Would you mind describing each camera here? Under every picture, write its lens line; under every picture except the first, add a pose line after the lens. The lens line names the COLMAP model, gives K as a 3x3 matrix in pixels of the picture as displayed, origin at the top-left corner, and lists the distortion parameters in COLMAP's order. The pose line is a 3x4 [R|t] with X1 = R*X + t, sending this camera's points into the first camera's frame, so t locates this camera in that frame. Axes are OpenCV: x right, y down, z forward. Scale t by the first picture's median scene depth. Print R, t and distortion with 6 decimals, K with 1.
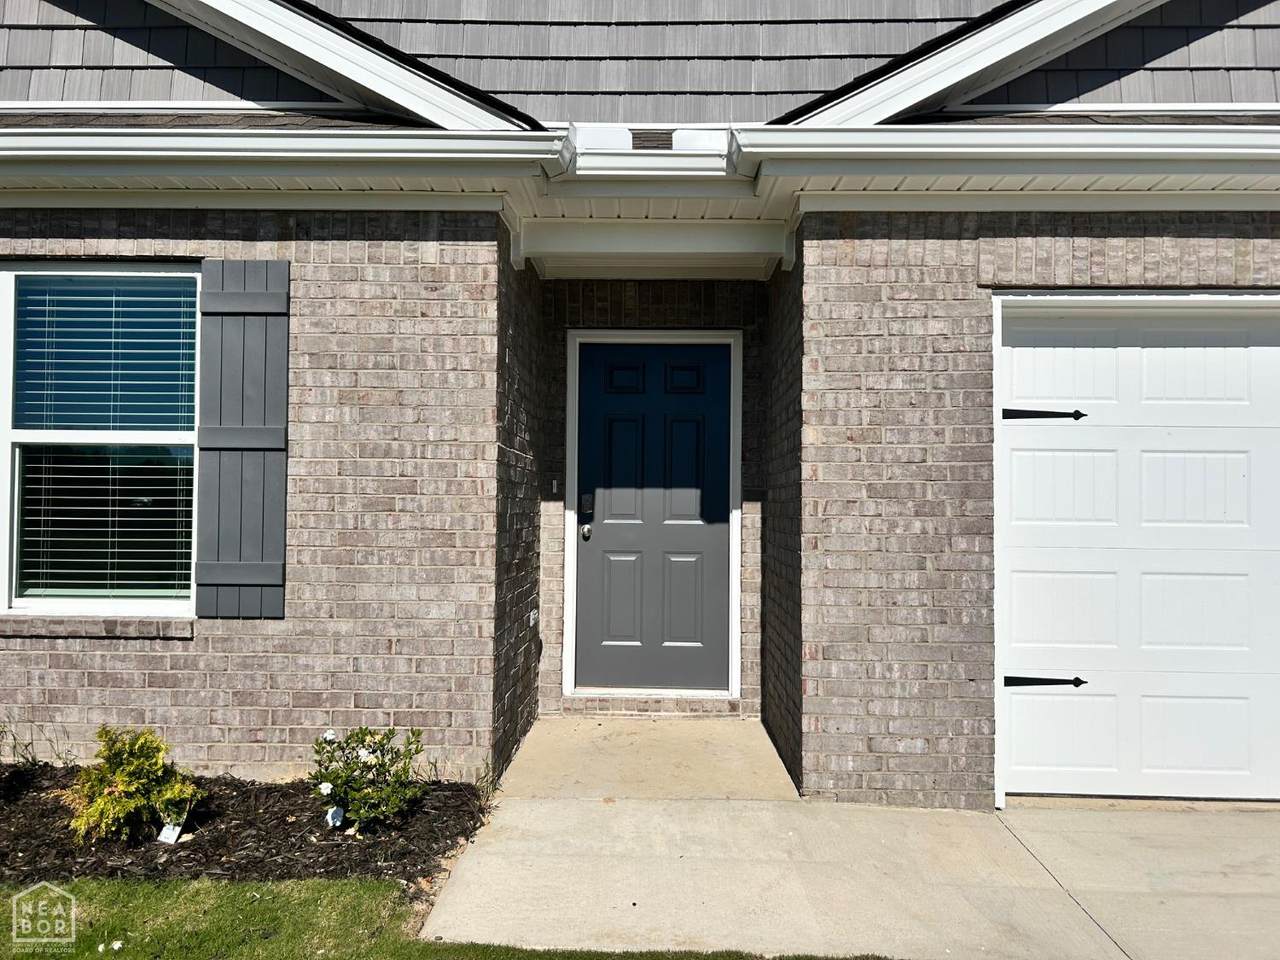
lens RADIAL K [[966.0, 0, 638.1], [0, 966.0, 492.3], [0, 0, 1]] dist [0.049220, -0.056340]
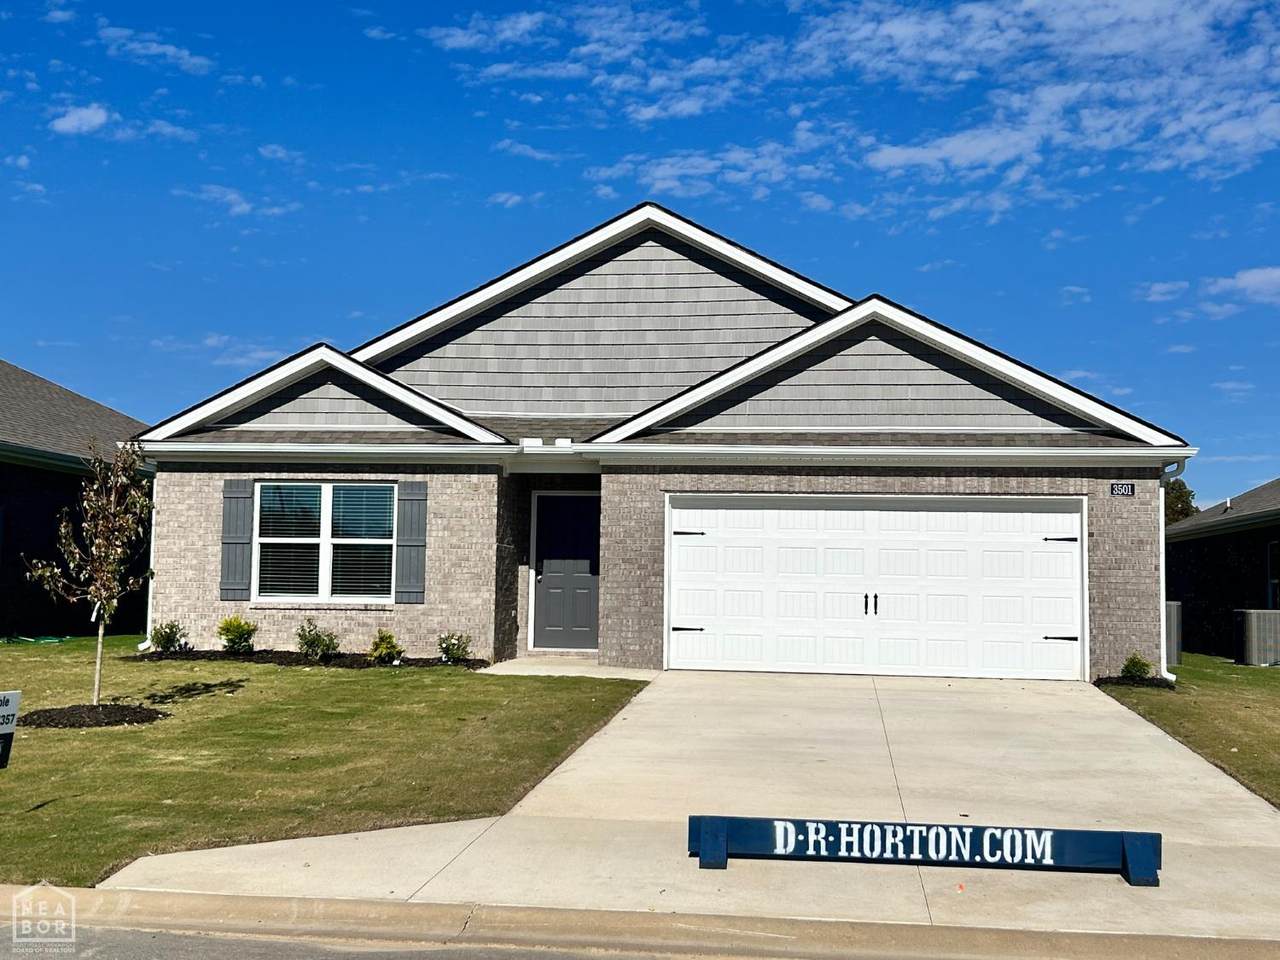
lens RADIAL K [[1535.9, 0, 643.7], [0, 1535.9, 474.1], [0, 0, 1]] dist [0.087138, 0.000000]
pose [[0.996310, -0.001484, -0.085810, 0.690076], [-0.003877, 0.998052, -0.062273, 0.026100], [0.085735, 0.062376, 0.994363, -3.560399]]
